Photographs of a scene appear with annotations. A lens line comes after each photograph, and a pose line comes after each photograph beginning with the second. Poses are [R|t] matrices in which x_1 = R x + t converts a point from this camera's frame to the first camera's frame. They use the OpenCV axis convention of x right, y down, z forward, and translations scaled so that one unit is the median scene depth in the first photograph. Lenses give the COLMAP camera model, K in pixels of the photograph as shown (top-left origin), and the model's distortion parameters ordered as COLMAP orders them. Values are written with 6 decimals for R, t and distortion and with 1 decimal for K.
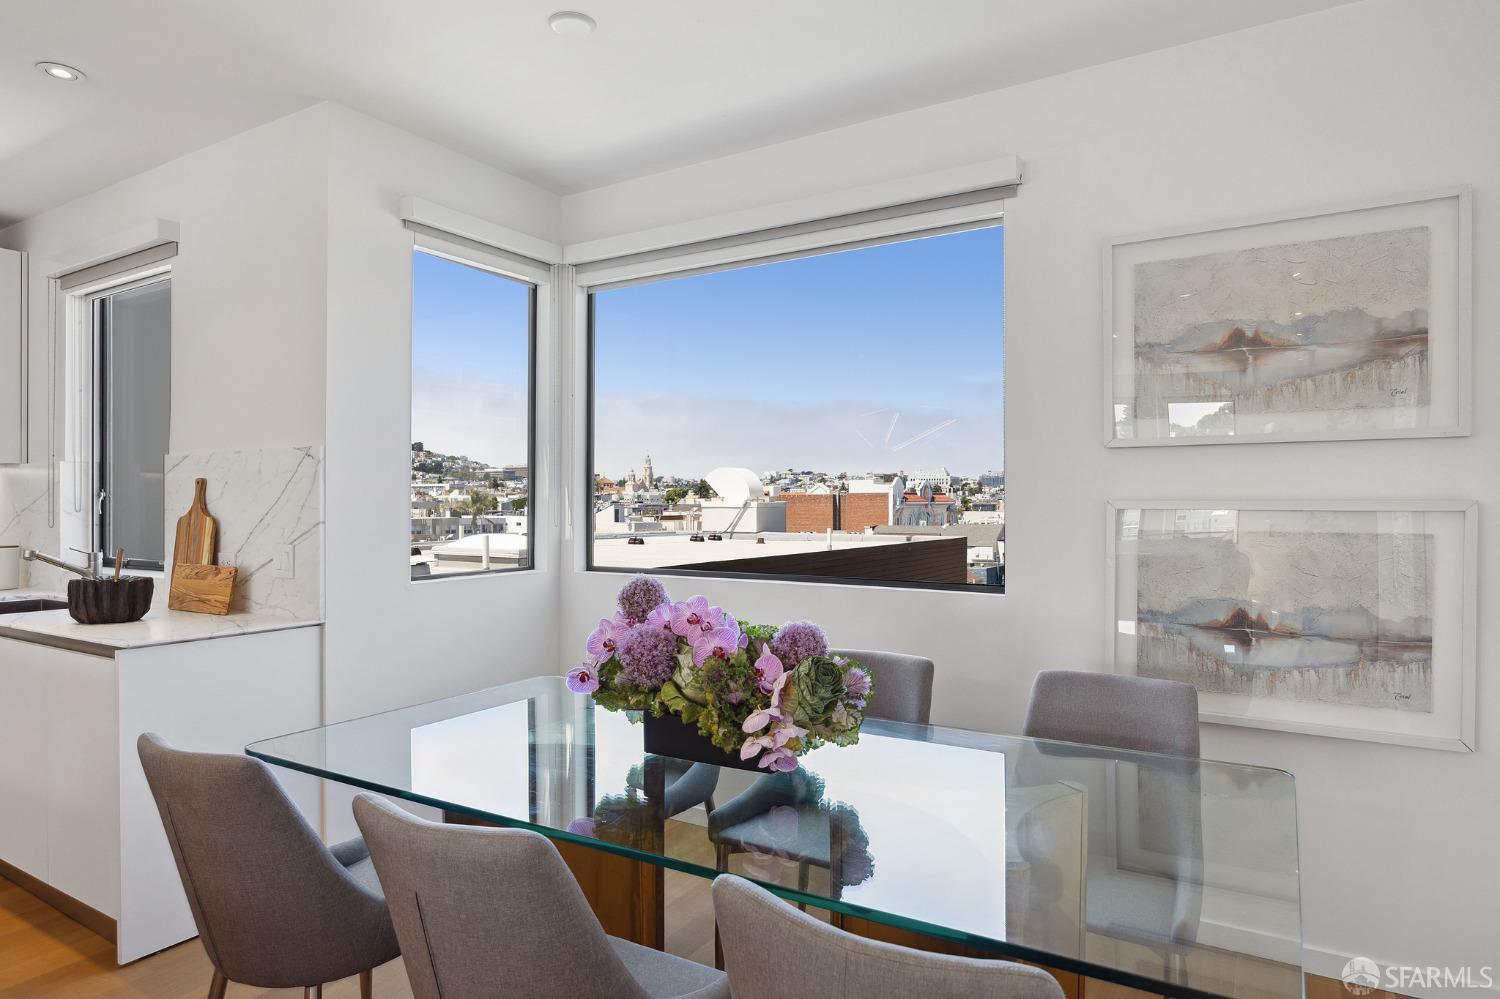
lens RADIAL K [[899.0, 0, 757.3], [0, 899.0, 506.8], [0, 0, 1]] dist [-0.007755, -0.000605]
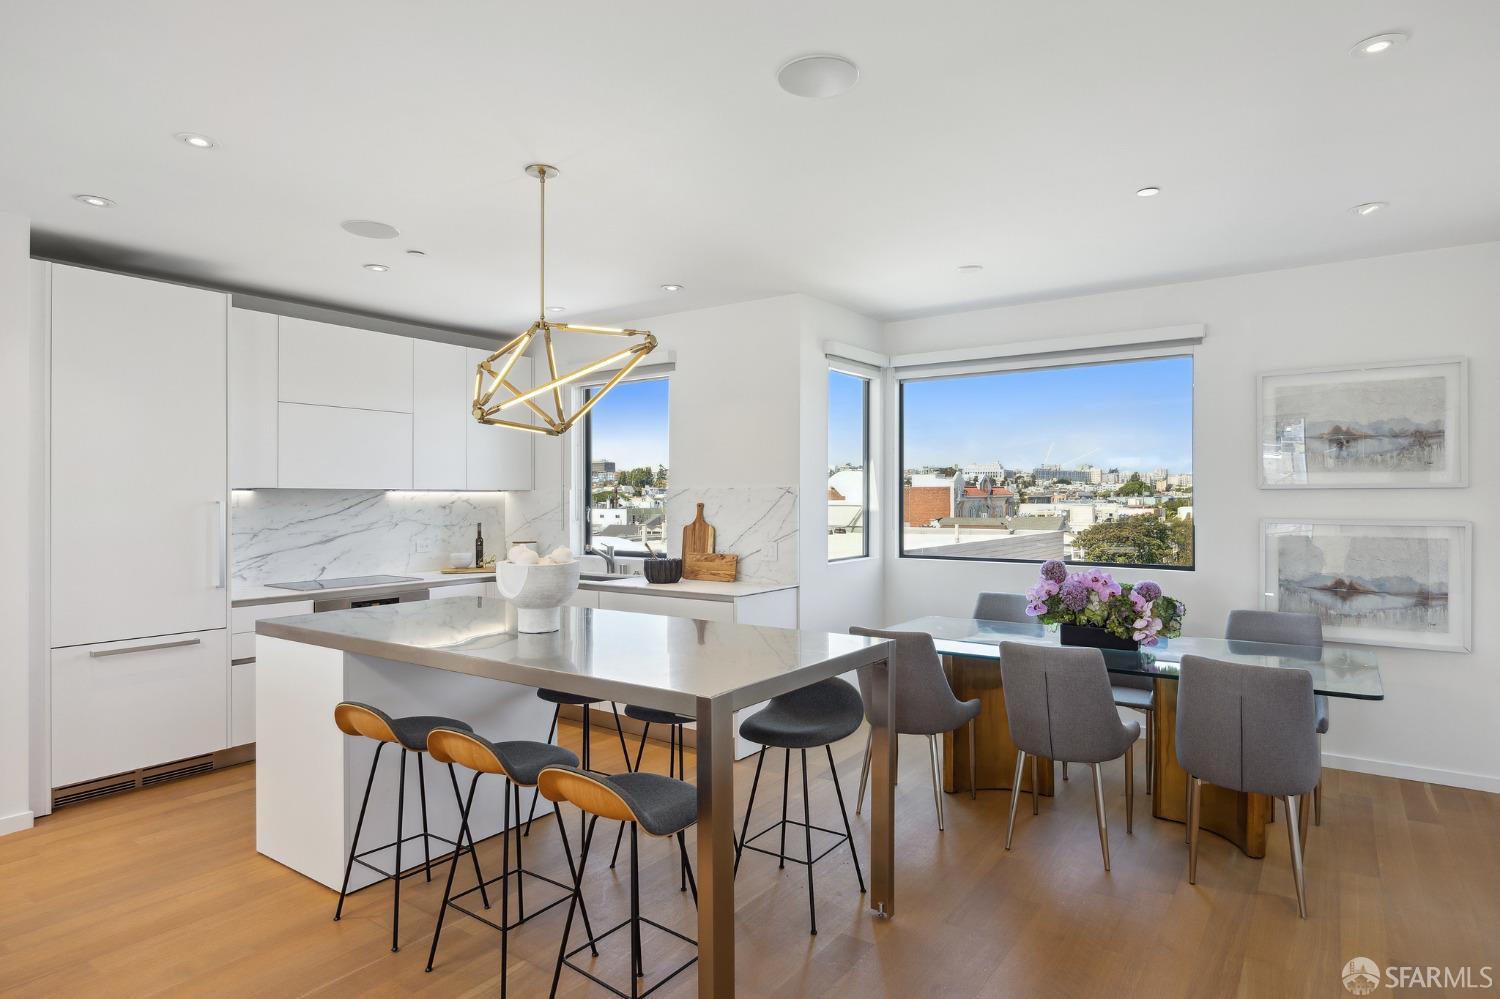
lens RADIAL K [[861.4, 0, 755.0], [0, 861.4, 492.0], [0, 0, 1]] dist [0.013740, -0.011833]
pose [[0.997866, -0.002831, -0.065236, -0.339189], [0.002311, 0.999965, -0.008055, -0.032600], [0.065257, 0.007887, 0.997837, -0.530670]]
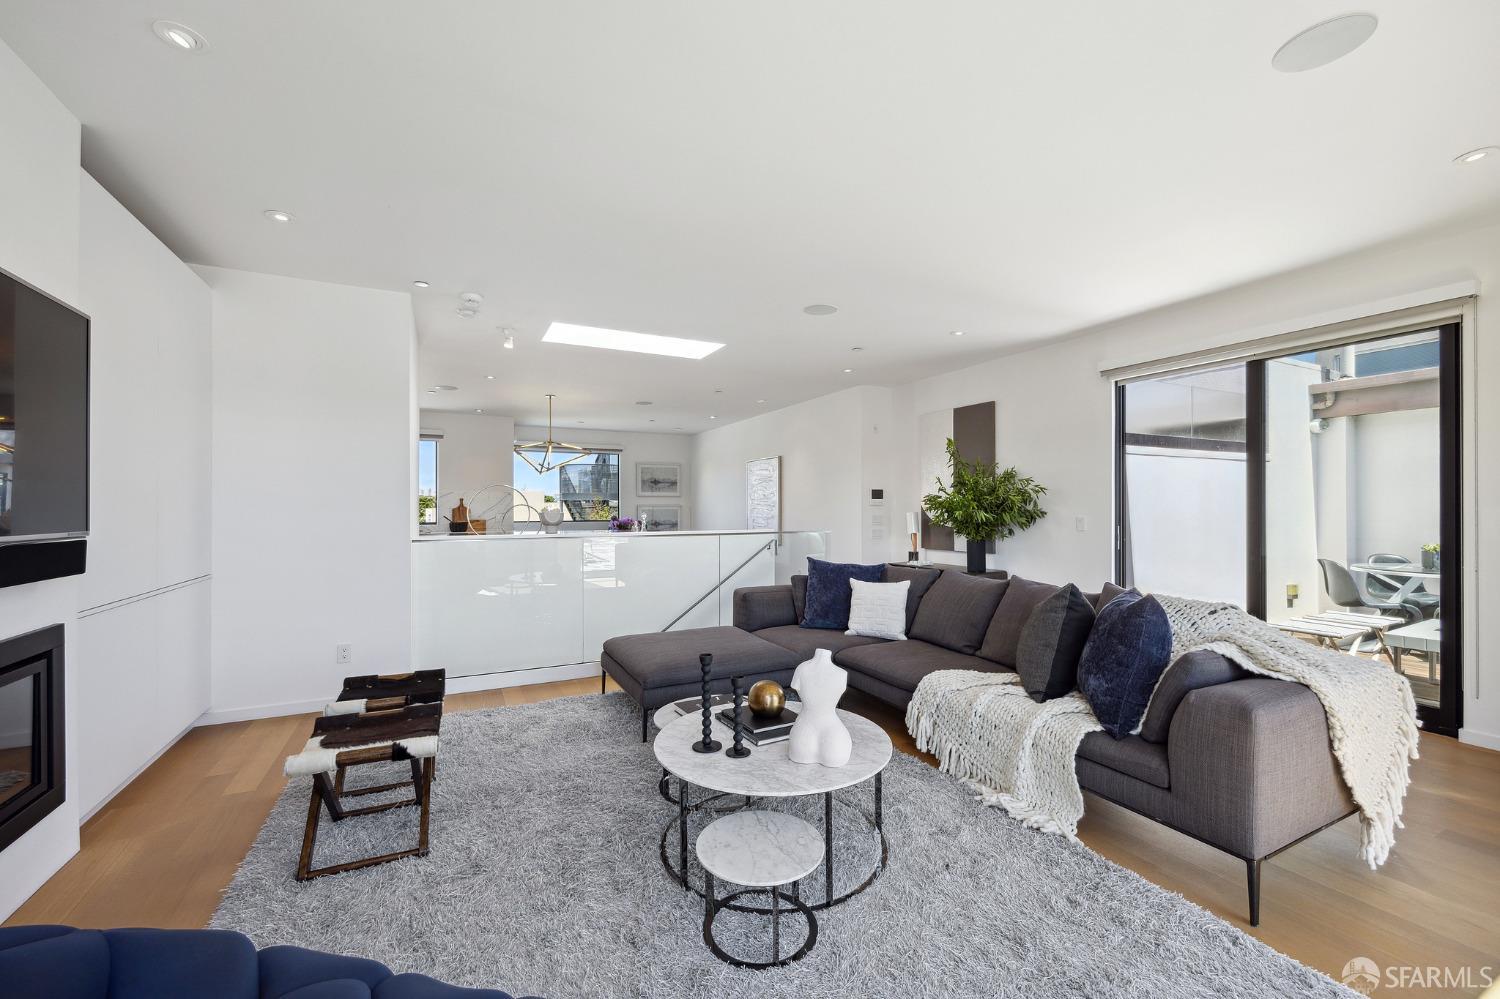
lens RADIAL K [[622.6, 0, 753.6], [0, 622.6, 507.5], [0, 0, 1]] dist [0.006190, -0.001069]
pose [[0.519859, 0.001757, 0.854250, -1.907878], [0.007636, 0.999948, -0.006704, 0.030513], [-0.854218, 0.010008, 0.519819, -1.271323]]
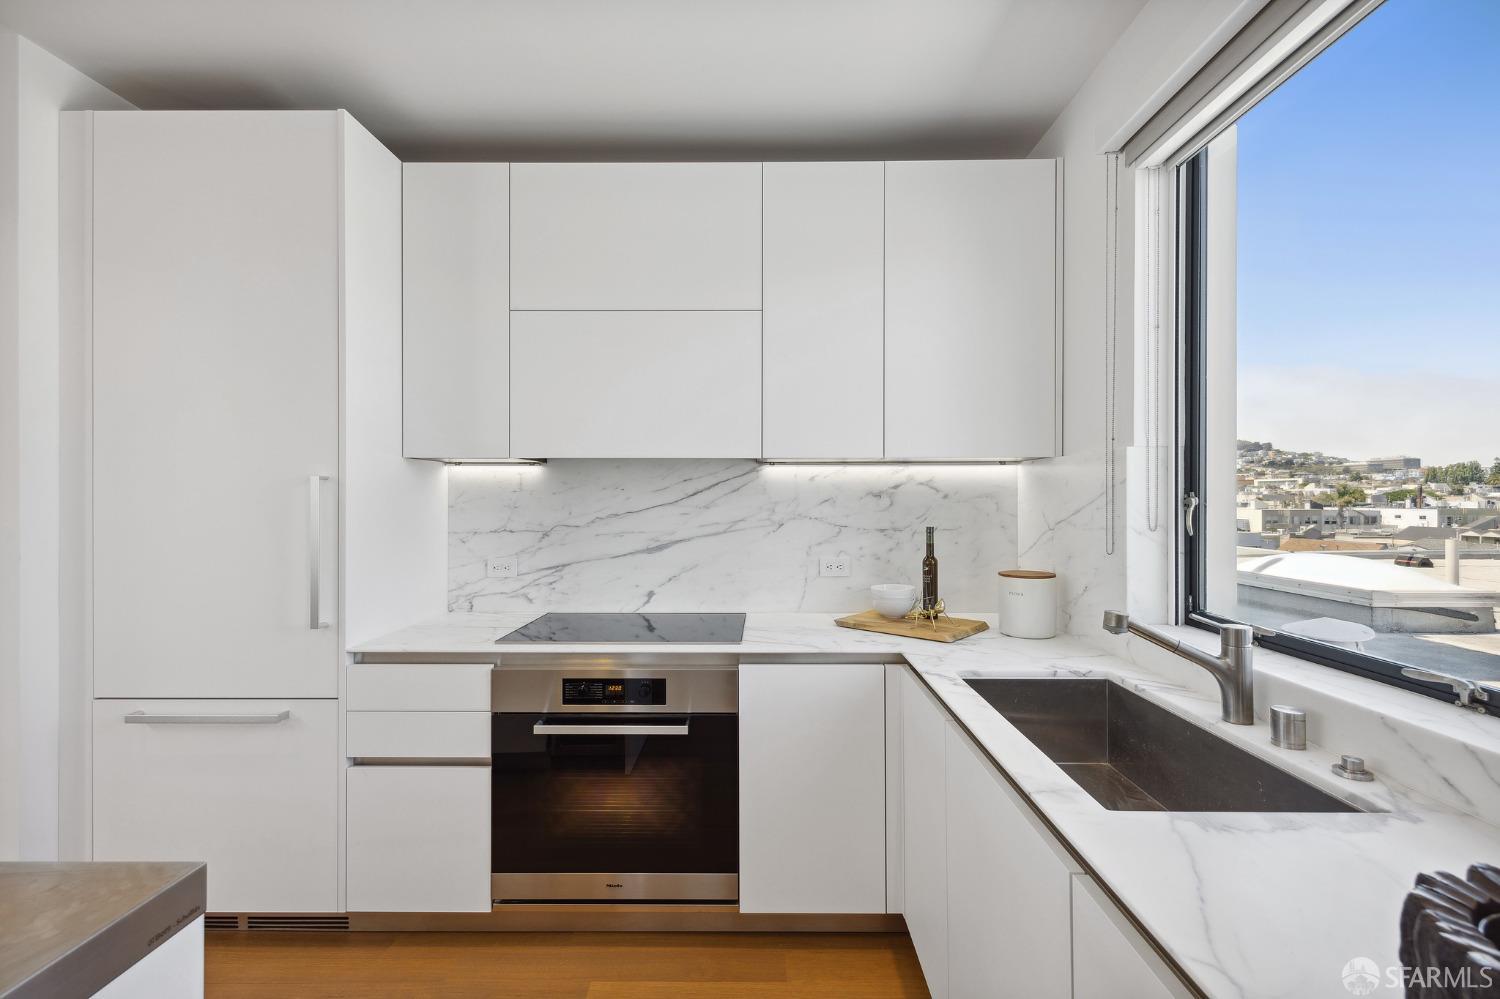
lens RADIAL K [[622.6, 0, 750.5], [0, 622.6, 498.0], [0, 0, 1]] dist [0.006190, -0.001069]
pose [[0.507815, 0.000128, -0.861466, -0.541053], [-0.000354, 1.000000, -0.000060, -0.015995], [0.861466, 0.000335, 0.507815, 0.561663]]
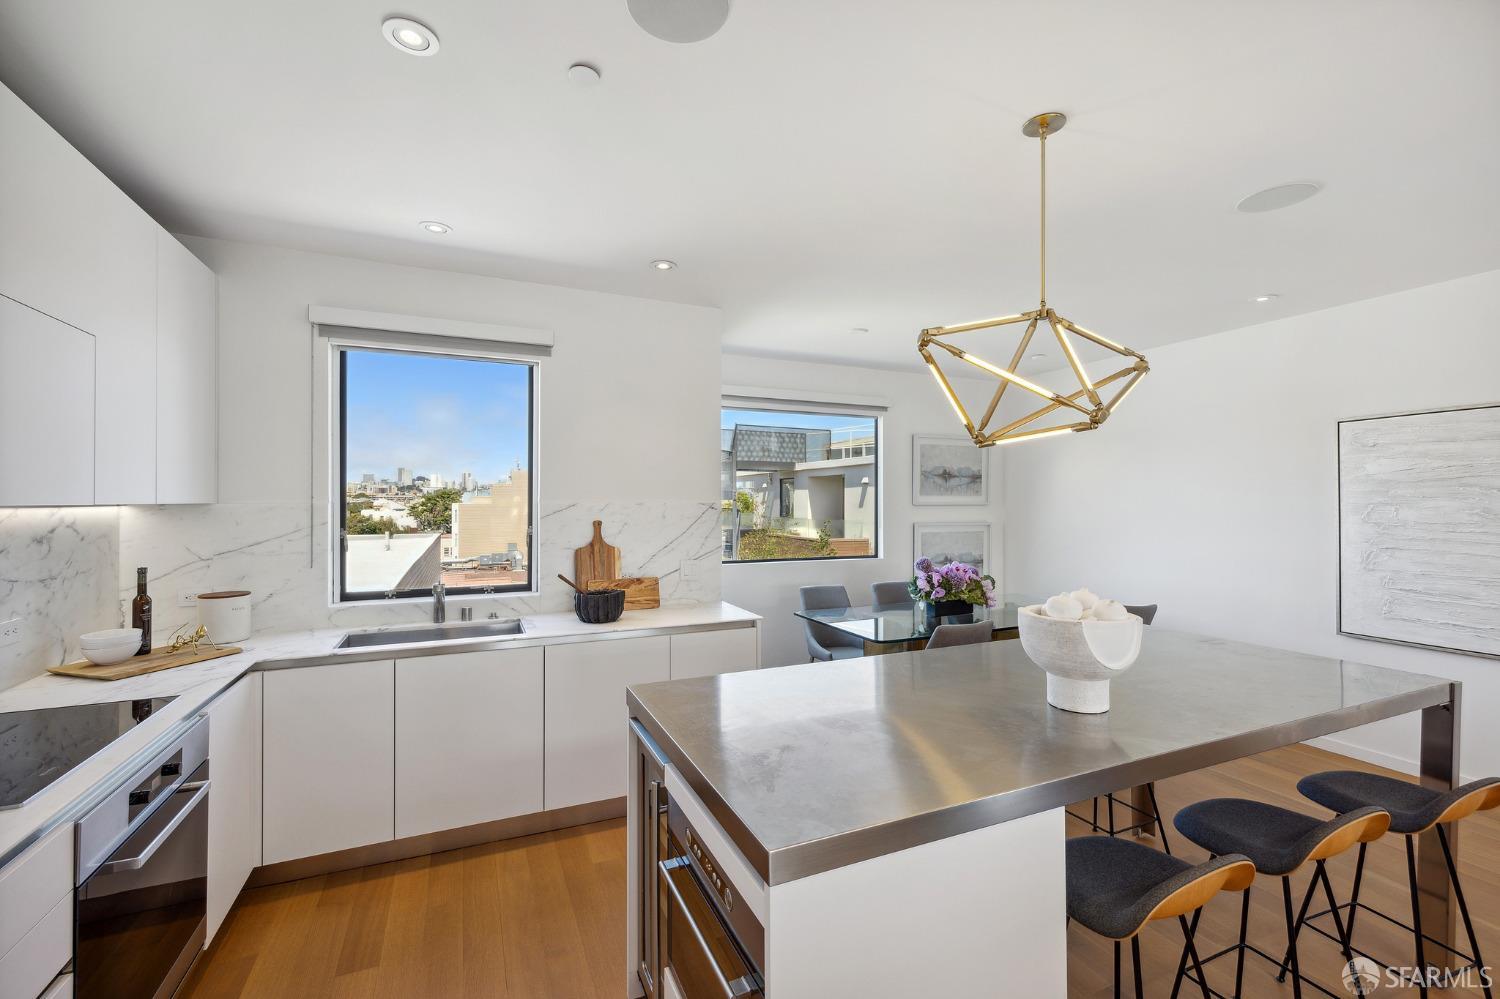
lens RADIAL K [[622.6, 0, 747.3], [0, 622.6, 498.3], [0, 0, 1]] dist [0.006190, -0.001069]
pose [[0.576265, 0.004429, 0.817251, -1.081910], [0.000818, 0.999982, -0.005997, -0.051120], [-0.817262, 0.004124, 0.576251, 0.181814]]
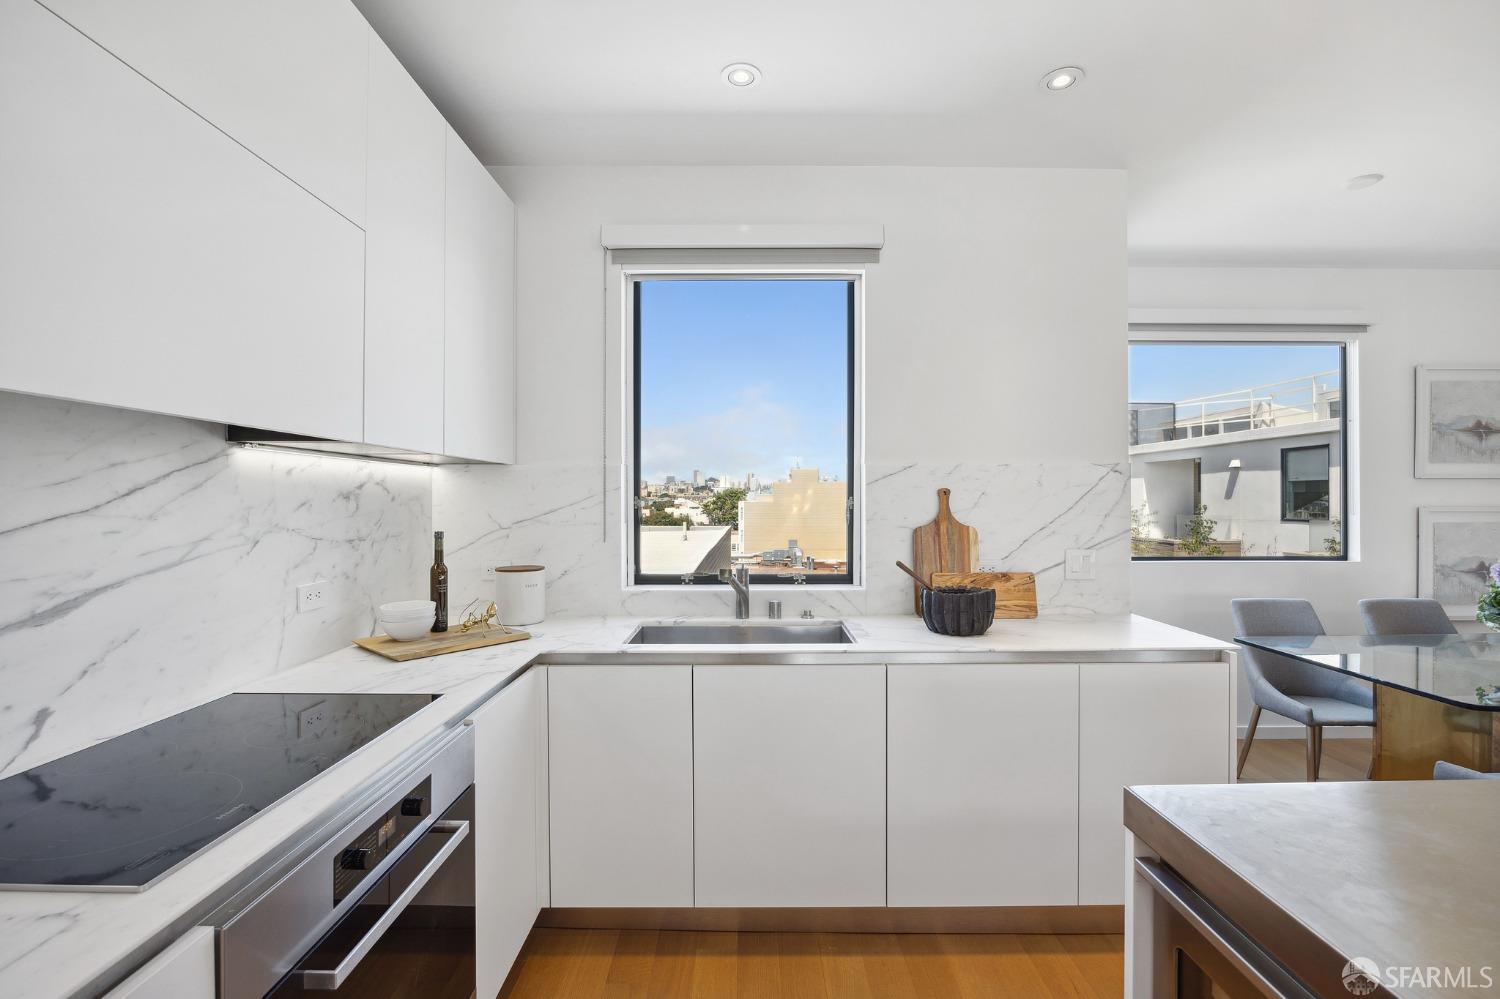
lens RADIAL K [[650.6, 0, 759.2], [0, 650.6, 497.7], [0, 0, 1]] dist [-0.018542, 0.000643]
pose [[0.854329, 0.000731, 0.519732, -0.981618], [0.002426, 0.999983, -0.005395, -0.014683], [-0.519727, 0.005870, 0.854312, 0.395489]]
